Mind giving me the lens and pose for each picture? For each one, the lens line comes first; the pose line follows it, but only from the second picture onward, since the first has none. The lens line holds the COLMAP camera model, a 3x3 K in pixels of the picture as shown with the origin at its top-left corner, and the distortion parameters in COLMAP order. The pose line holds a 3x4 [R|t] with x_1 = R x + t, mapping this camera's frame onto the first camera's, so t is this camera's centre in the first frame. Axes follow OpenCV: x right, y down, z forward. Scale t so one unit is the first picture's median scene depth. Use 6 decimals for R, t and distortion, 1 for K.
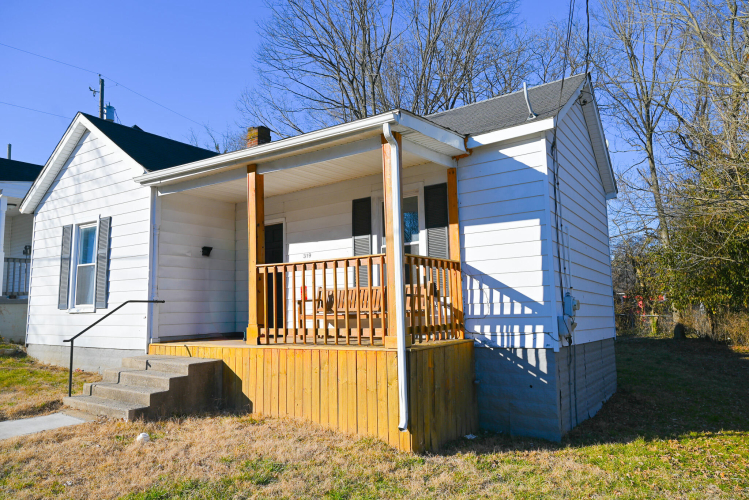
lens RADIAL K [[508.1, 0, 374.4], [0, 508.1, 253.6], [0, 0, 1]] dist [-0.002288, -0.000743]
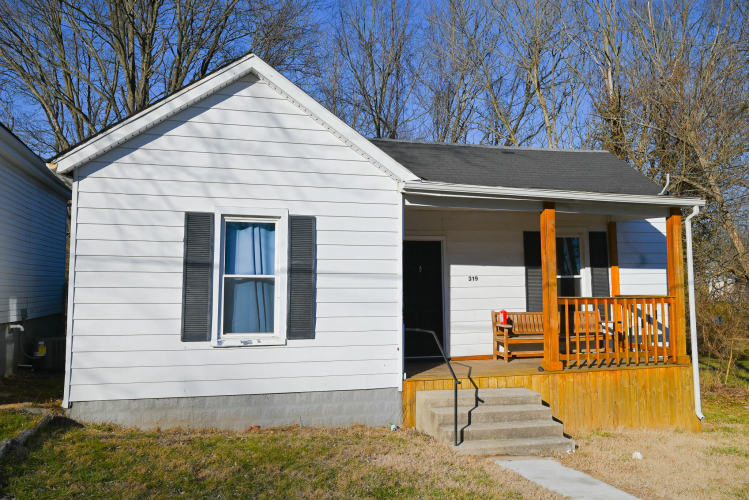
lens RADIAL K [[629.7, 0, 374.2], [0, 629.7, 251.3], [0, 0, 1]] dist [0.007648, 0.003550]
pose [[0.652480, 0.062539, 0.755221, -1.264449], [-0.092159, 0.995740, -0.002834, -0.029616], [-0.752182, -0.067751, 0.655464, 0.348949]]
